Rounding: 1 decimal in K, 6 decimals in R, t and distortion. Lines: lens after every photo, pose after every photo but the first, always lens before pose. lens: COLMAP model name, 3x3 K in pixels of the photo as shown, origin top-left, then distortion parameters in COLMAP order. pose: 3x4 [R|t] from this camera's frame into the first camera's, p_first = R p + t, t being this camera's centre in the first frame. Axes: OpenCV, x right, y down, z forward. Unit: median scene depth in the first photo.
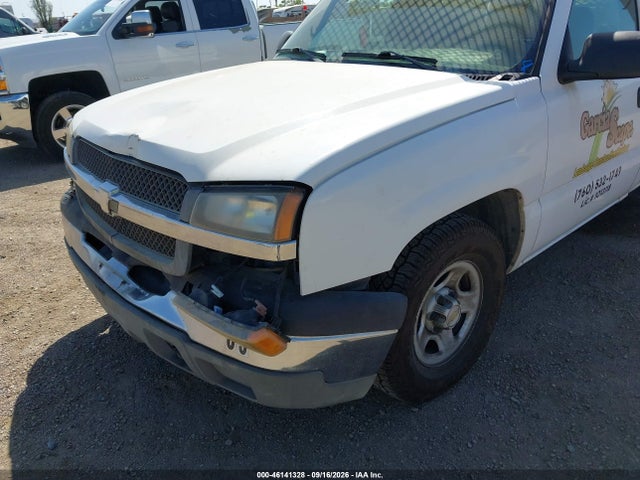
lens RADIAL K [[492.9, 0, 324.3], [0, 492.9, 238.8], [0, 0, 1]] dist [0.105386, -0.177136]
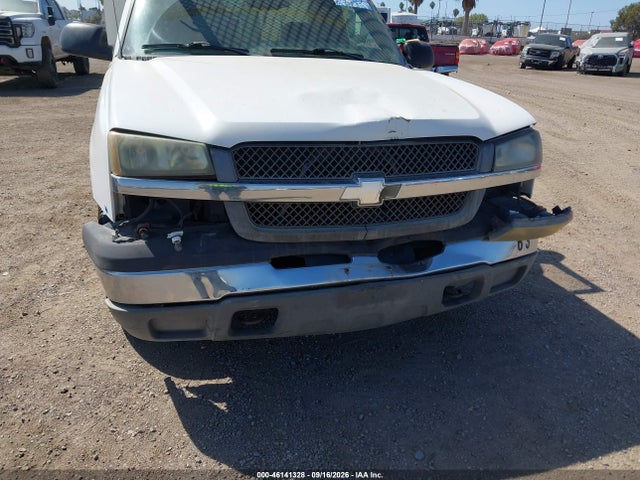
lens RADIAL K [[489.0, 0, 320.0], [0, 489.0, 240.0], [0, 0, 1]] dist [0.044324, -0.050360]
pose [[0.415909, -0.298329, 0.859081, -1.197245], [0.314374, 0.933586, 0.172004, -0.166734], [-0.853340, 0.198535, 0.482074, 0.586520]]
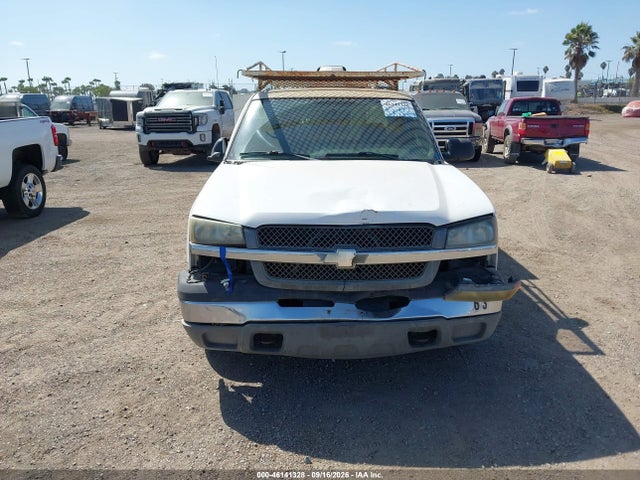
lens RADIAL K [[492.9, 0, 324.3], [0, 492.9, 238.8], [0, 0, 1]] dist [0.105386, -0.177136]
pose [[0.659900, -0.165119, 0.732985, -1.367927], [0.283893, 0.958031, -0.039771, -0.084349], [-0.695656, 0.234334, 0.679081, 0.060408]]
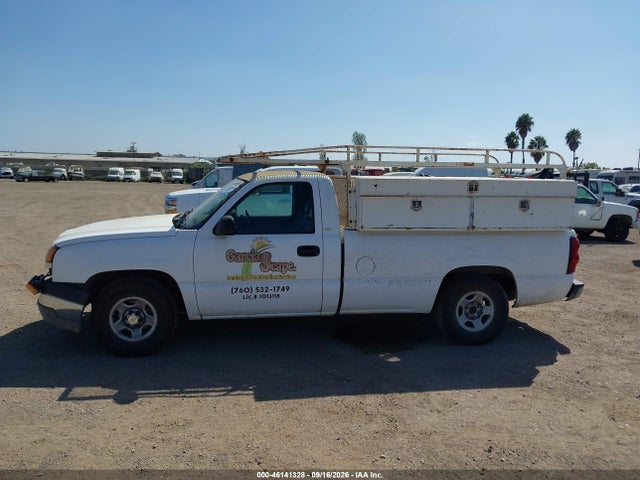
lens RADIAL K [[492.9, 0, 324.3], [0, 492.9, 238.8], [0, 0, 1]] dist [0.105386, -0.177136]
pose [[0.843998, 0.124876, -0.521606, 2.134955], [-0.266932, 0.941319, -0.206558, 0.037951], [0.465203, 0.313568, 0.827805, -0.638248]]
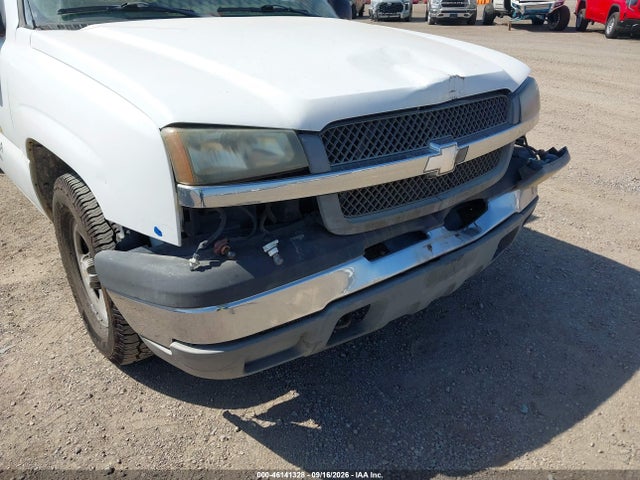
lens RADIAL K [[489.0, 0, 320.0], [0, 489.0, 240.0], [0, 0, 1]] dist [0.044324, -0.050360]
pose [[0.039216, -0.411365, 0.910627, -1.192086], [0.390994, 0.844981, 0.364872, -0.332762], [-0.919558, 0.341740, 0.193978, 0.988175]]
